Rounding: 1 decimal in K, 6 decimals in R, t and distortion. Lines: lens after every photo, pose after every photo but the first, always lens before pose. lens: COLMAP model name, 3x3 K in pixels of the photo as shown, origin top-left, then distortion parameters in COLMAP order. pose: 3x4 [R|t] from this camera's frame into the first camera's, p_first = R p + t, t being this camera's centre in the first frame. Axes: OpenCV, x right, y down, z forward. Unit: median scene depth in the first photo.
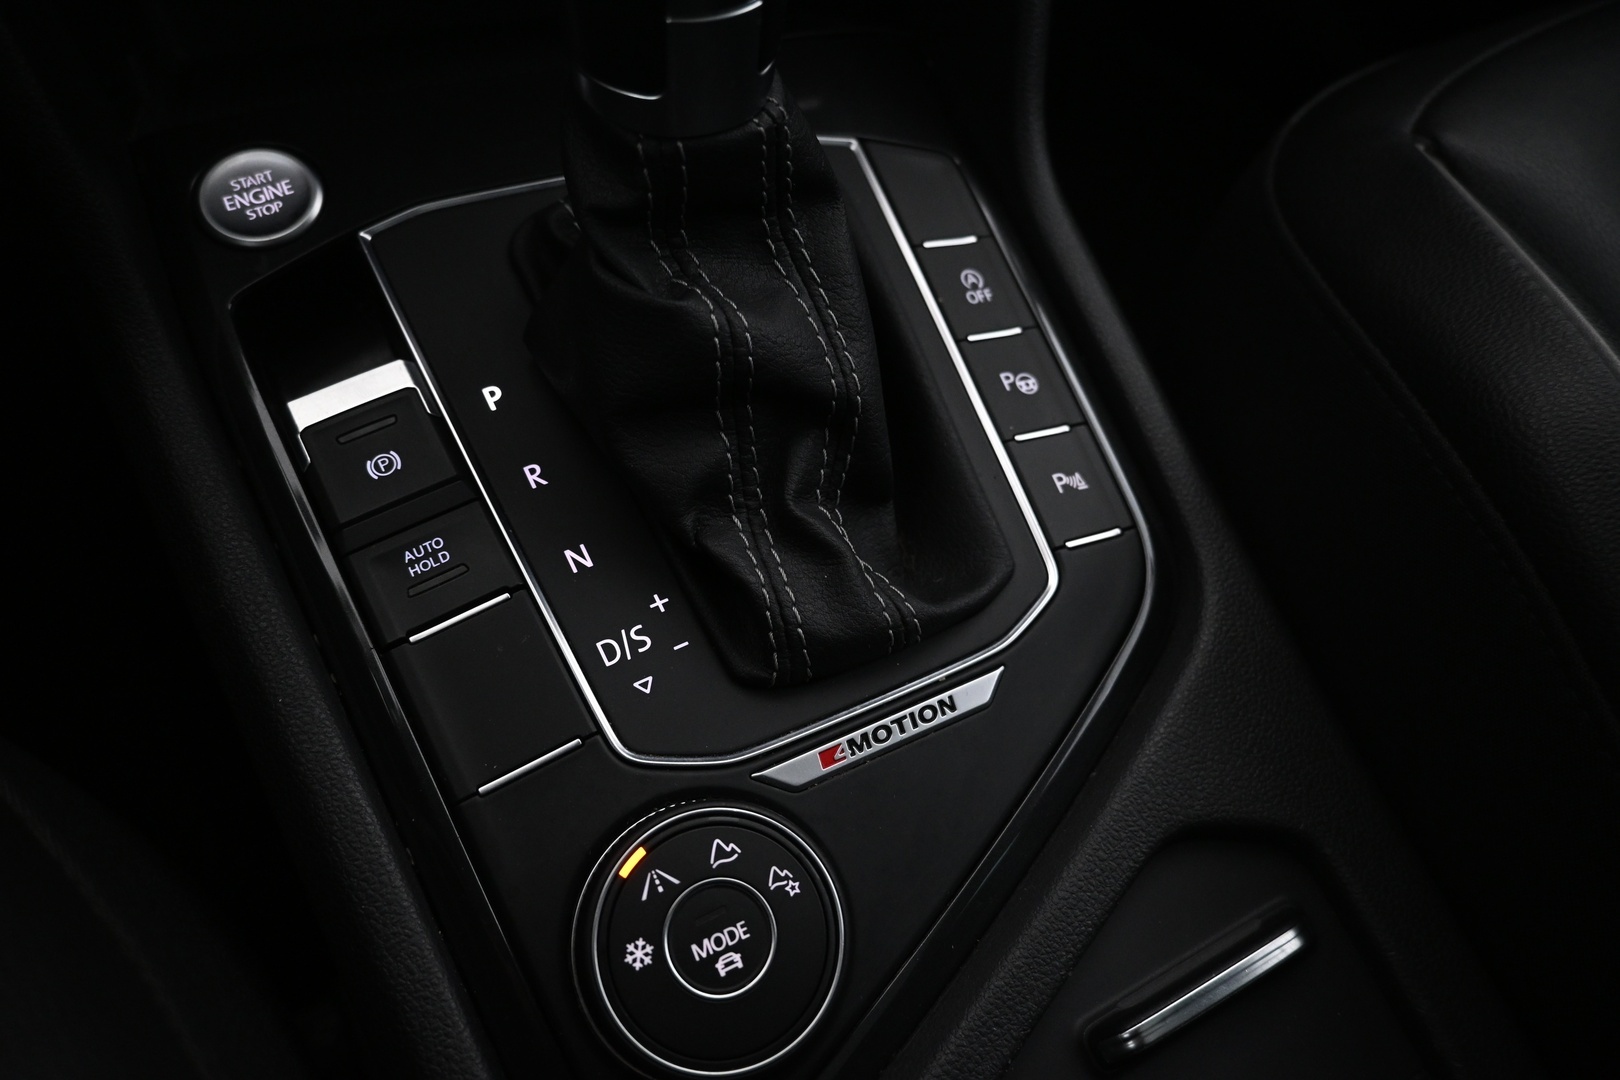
lens RADIAL K [[1157.8, 0, 817.1], [0, 1157.8, 516.7], [0, 0, 1]] dist [0.001038, 0.000233]
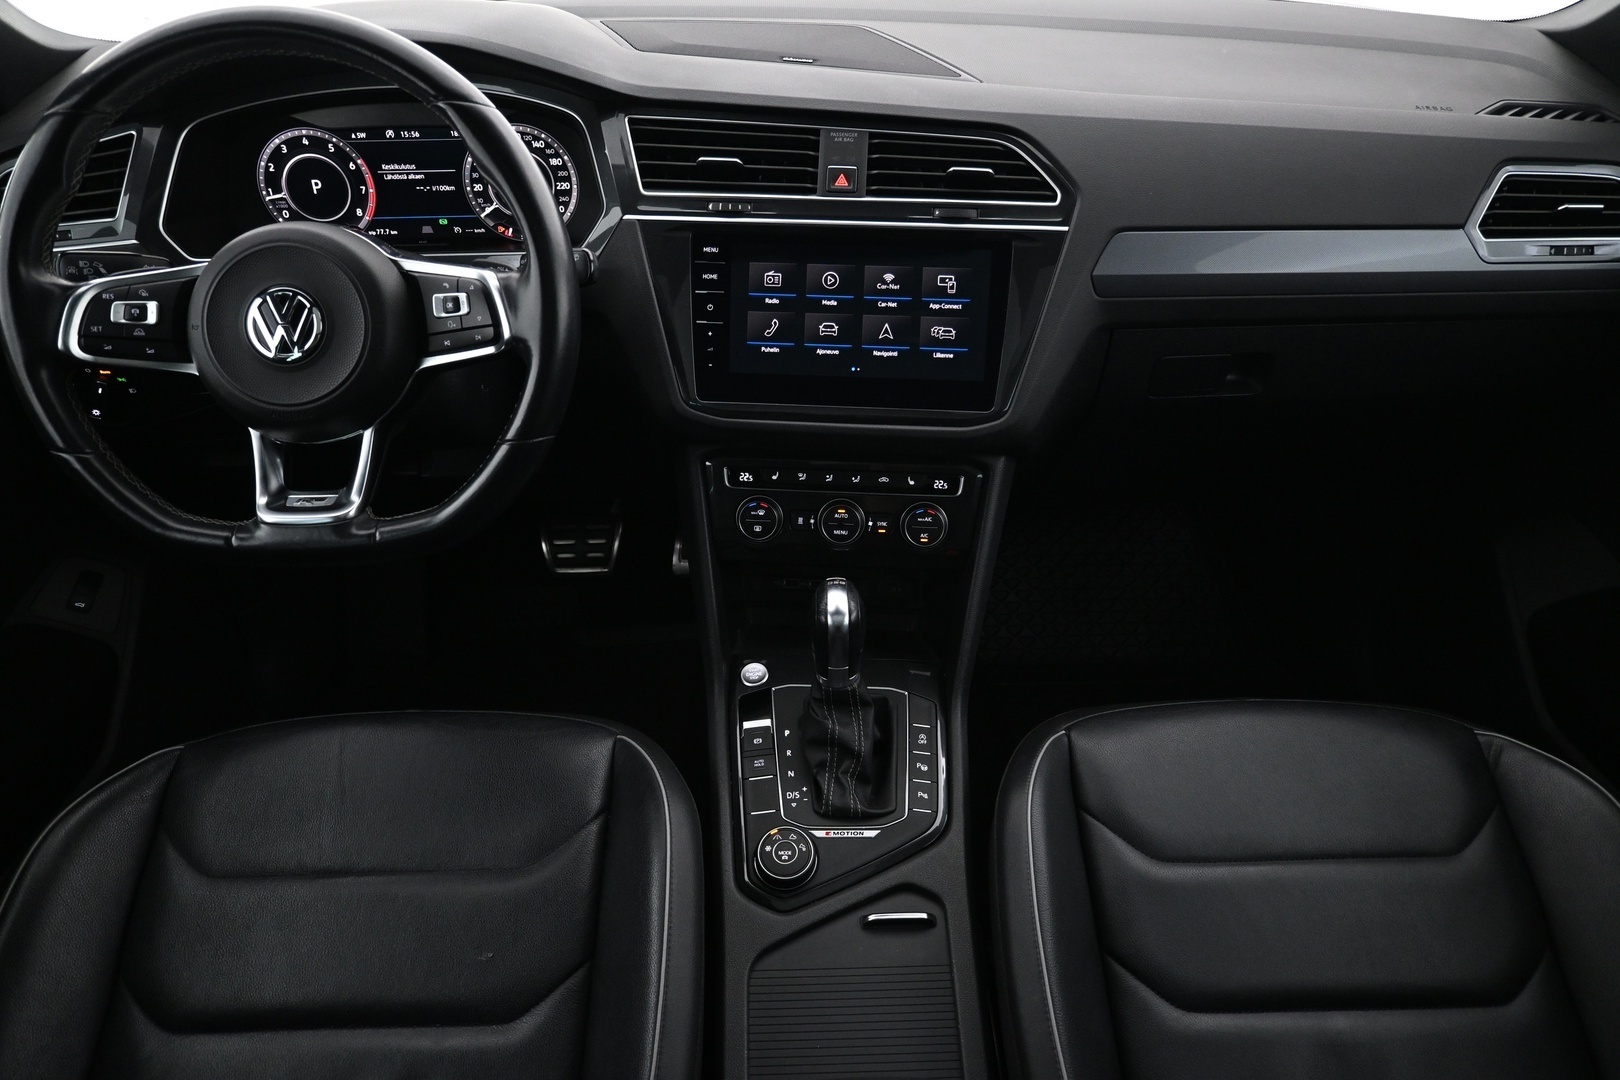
lens RADIAL K [[1170.5, 0, 810.0], [0, 1170.5, 540.0], [0, 0, 1]] dist [0.003596, 0.002573]
pose [[0.886470, 0.170209, -0.430350, 1.565360], [-0.305569, 0.913654, -0.268074, 0.385057], [0.347562, 0.369141, 0.861937, -3.004980]]
